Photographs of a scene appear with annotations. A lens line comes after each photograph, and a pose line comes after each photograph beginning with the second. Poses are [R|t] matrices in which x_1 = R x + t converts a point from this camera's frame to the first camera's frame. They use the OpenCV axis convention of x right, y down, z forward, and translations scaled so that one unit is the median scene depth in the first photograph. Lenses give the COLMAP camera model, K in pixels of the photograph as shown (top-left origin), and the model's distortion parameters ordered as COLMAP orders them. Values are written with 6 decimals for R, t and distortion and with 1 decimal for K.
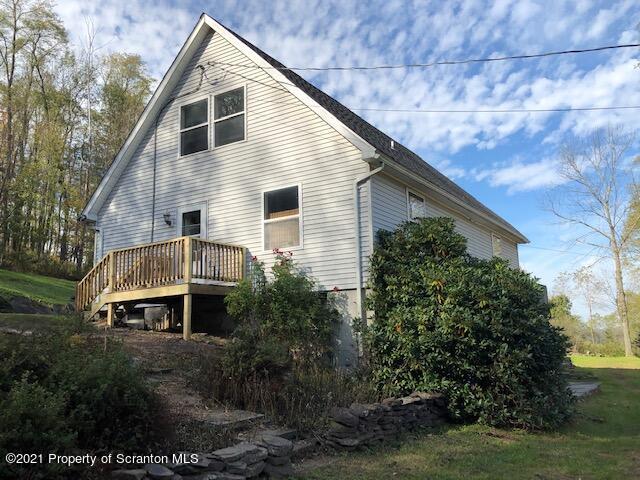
lens RADIAL K [[564.2, 0, 318.7], [0, 564.2, 245.4], [0, 0, 1]] dist [-0.020017, 0.036264]
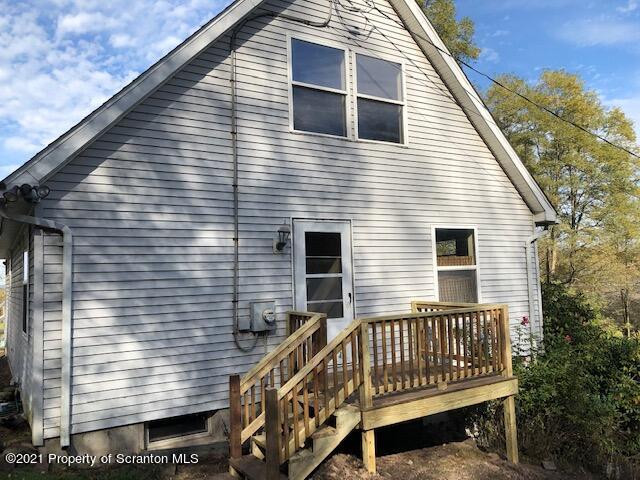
lens RADIAL K [[529.0, 0, 319.5], [0, 529.0, 238.8], [0, 0, 1]] dist [0.042898, -0.050543]
pose [[0.445741, 0.085182, 0.891100, -0.711839], [-0.125762, 0.991548, -0.031876, -0.035554], [-0.886284, -0.097858, 0.452686, 0.743238]]
